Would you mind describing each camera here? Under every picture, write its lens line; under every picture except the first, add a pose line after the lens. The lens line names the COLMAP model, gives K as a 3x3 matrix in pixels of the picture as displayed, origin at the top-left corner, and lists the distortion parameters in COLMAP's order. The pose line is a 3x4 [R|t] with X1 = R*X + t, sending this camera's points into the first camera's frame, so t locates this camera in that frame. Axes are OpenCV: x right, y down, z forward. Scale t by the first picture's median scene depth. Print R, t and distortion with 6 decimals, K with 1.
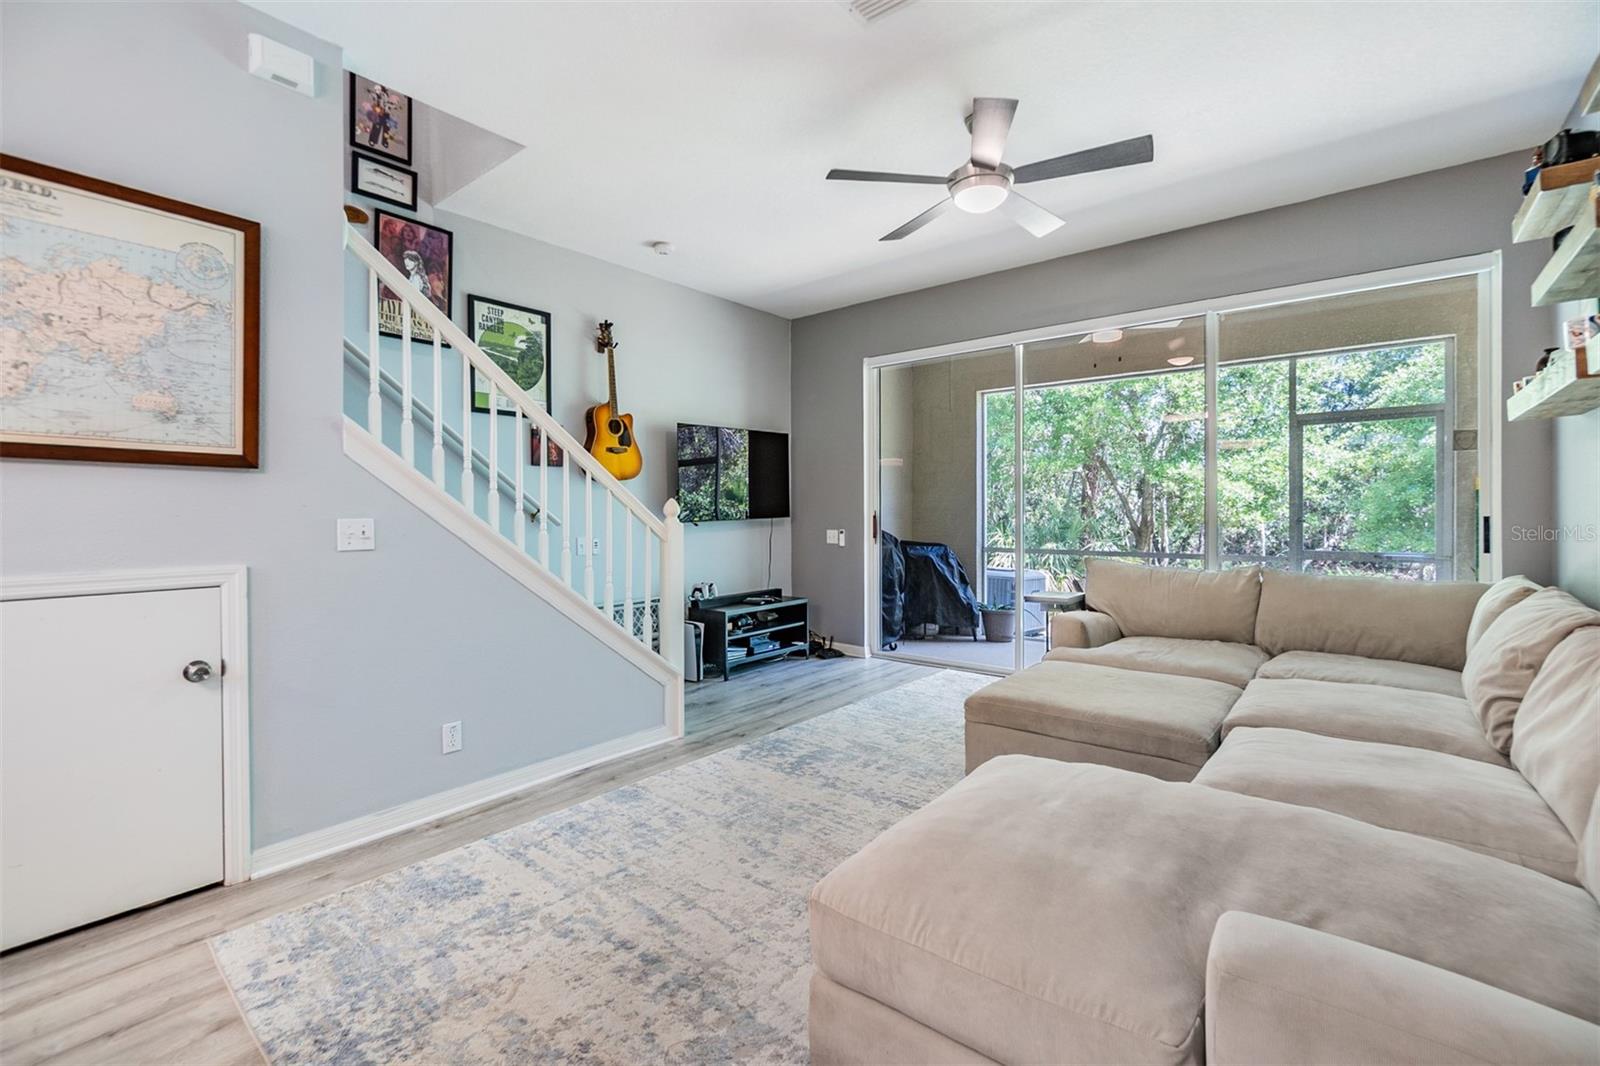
lens RADIAL K [[700.5, 0, 796.7], [0, 700.5, 514.6], [0, 0, 1]] dist [-0.001513, -0.000426]
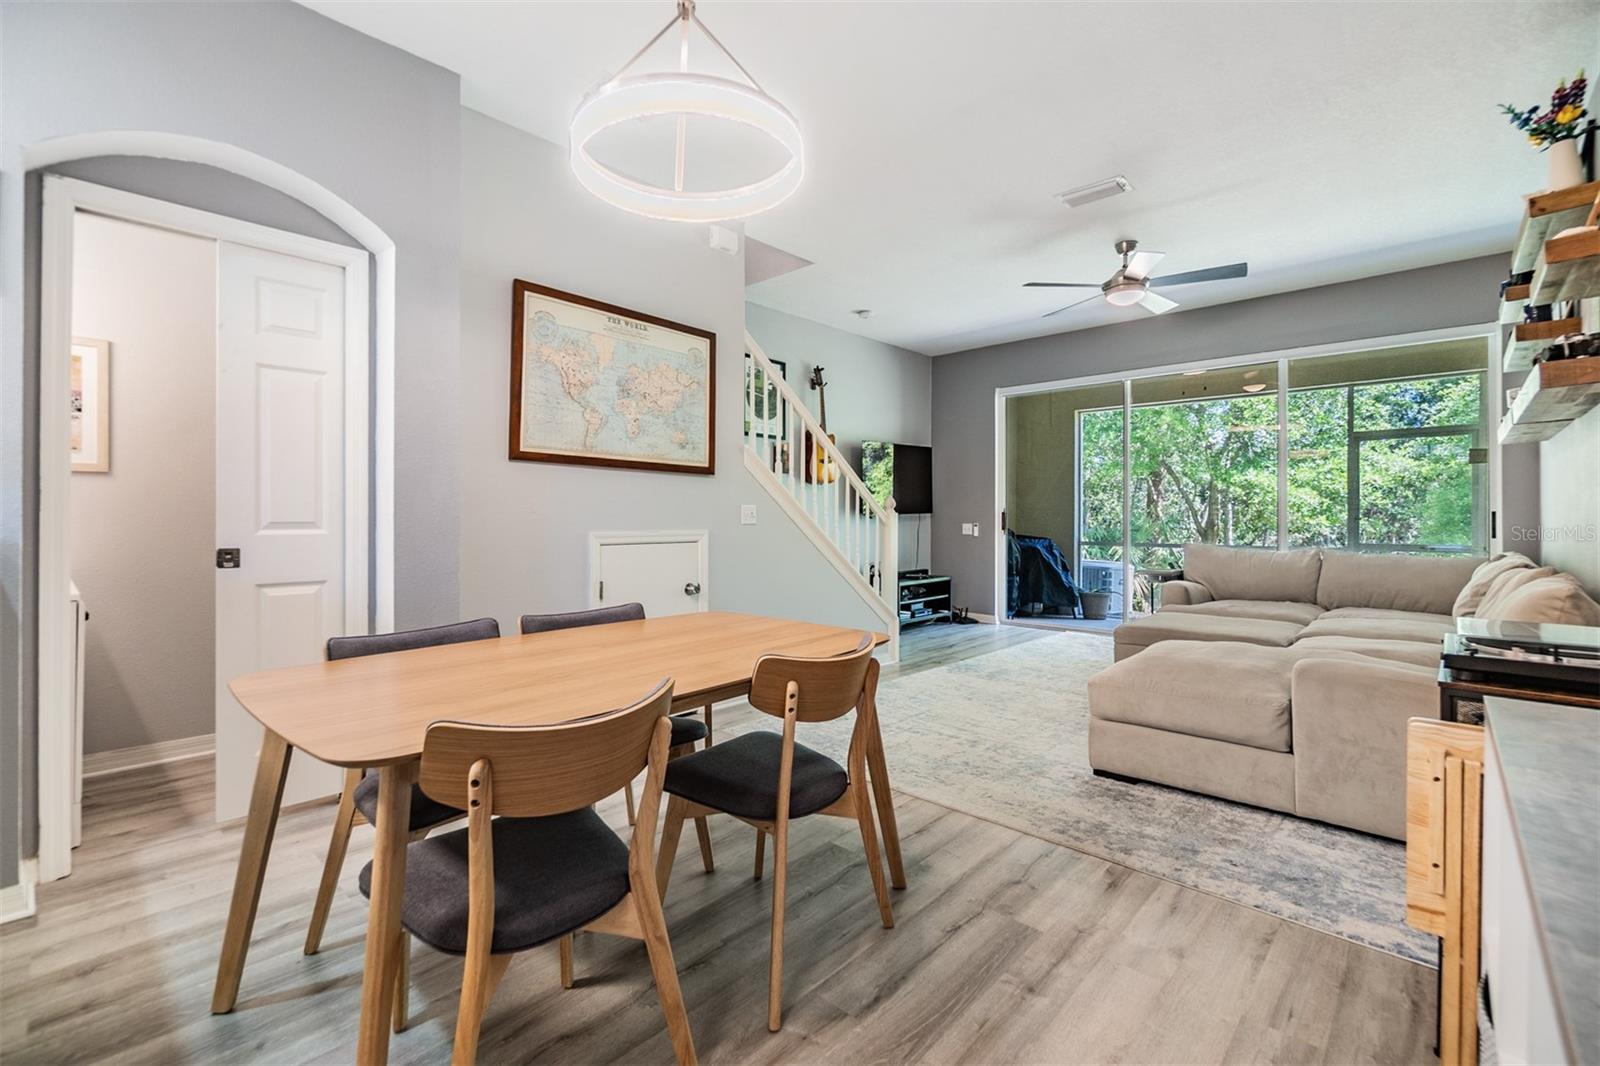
lens RADIAL K [[695.4, 0, 796.3], [0, 695.4, 512.0], [0, 0, 1]] dist [0.000986, 0.000087]
pose [[0.997761, 0.006939, -0.066520, -0.339042], [-0.007654, 0.999916, -0.010506, 0.032677], [0.066442, 0.010992, 0.997730, -0.532800]]
